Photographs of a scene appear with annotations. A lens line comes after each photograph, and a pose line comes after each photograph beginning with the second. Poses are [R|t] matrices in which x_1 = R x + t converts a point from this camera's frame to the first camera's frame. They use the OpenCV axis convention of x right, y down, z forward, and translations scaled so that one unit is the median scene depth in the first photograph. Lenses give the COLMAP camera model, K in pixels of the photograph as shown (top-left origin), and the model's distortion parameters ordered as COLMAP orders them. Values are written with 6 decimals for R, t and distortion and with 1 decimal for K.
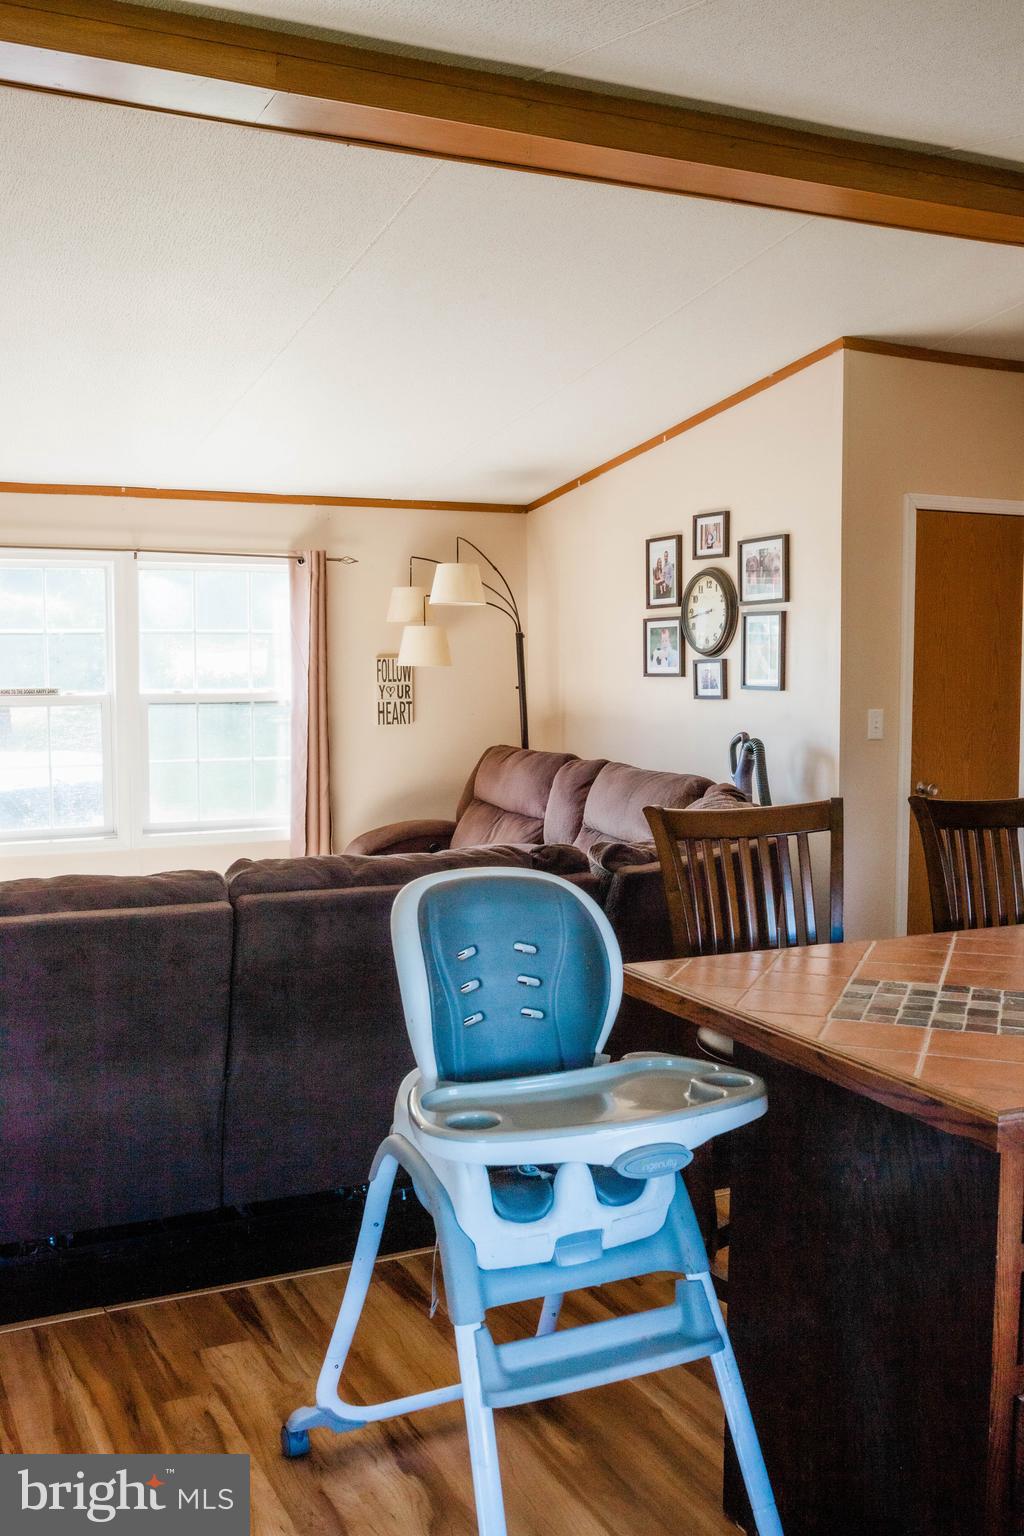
lens RADIAL K [[1457.3, 0, 512.0], [0, 1457.3, 768.0], [0, 0, 1]] dist [0.006187, -0.011052]
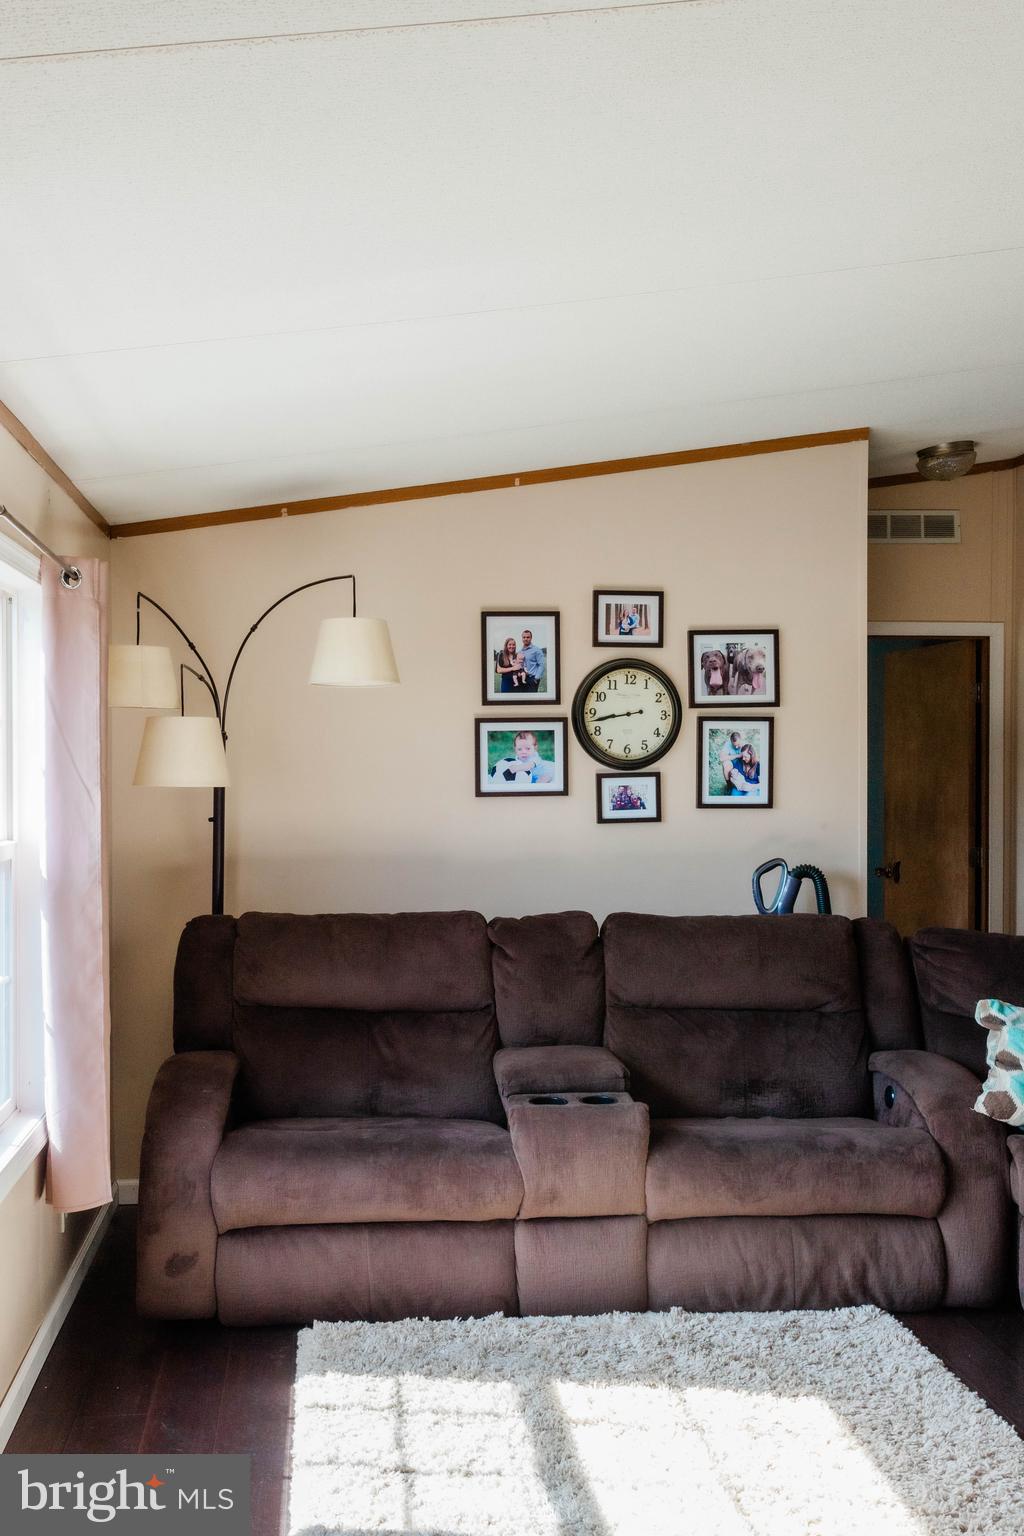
lens RADIAL K [[1477.1, 0, 437.7], [0, 1477.1, 763.8], [0, 0, 1]] dist [0.001767, -0.005693]
pose [[0.358921, 0.000314, 0.933368, -0.631268], [0.071040, 0.997090, -0.027654, -0.062385], [-0.930660, 0.076232, 0.357855, 0.780060]]
